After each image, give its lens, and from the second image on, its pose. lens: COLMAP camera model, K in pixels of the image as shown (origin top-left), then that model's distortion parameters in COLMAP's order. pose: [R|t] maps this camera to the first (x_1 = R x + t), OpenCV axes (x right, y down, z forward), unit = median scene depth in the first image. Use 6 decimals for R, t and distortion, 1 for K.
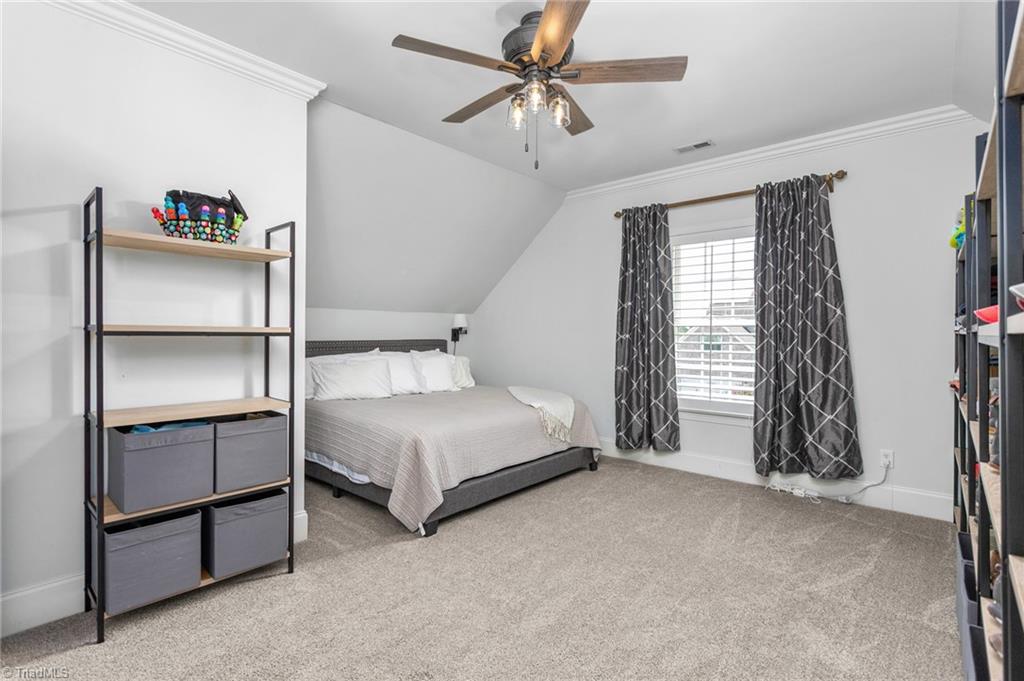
lens RADIAL K [[497.4, 0, 512.1], [0, 497.4, 325.5], [0, 0, 1]] dist [-0.004162, 0.000426]
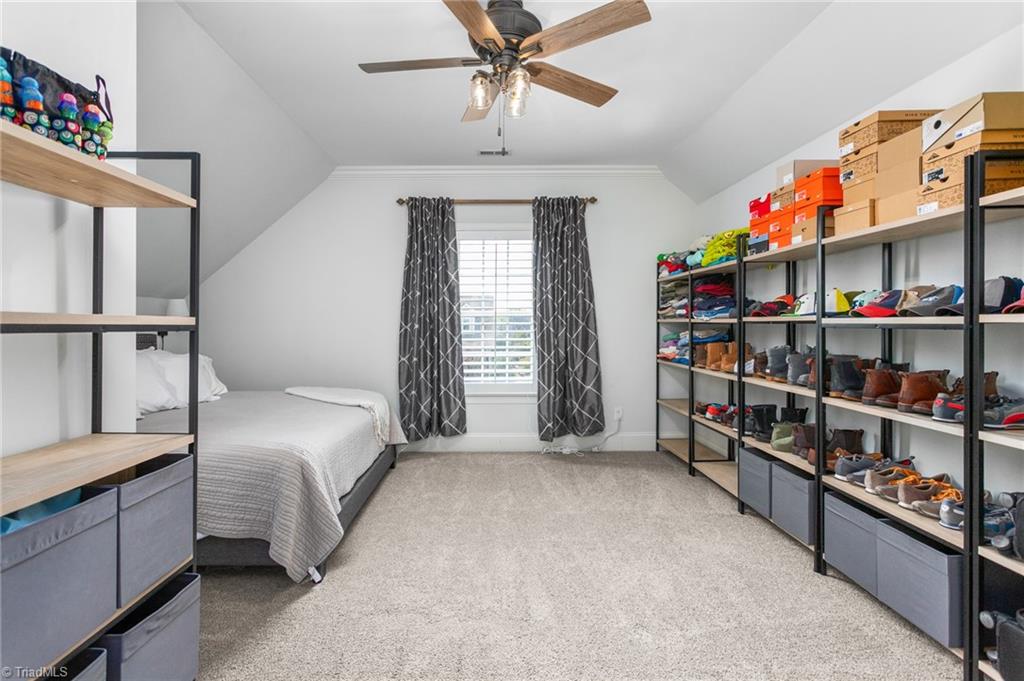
lens RADIAL K [[506.9, 0, 509.2], [0, 506.9, 319.3], [0, 0, 1]] dist [-0.000163, 0.001065]
pose [[0.743793, -0.000689, 0.668410, -0.364488], [-0.004651, 0.999970, 0.006206, 0.000489], [-0.668394, -0.007725, 0.743767, 0.150319]]
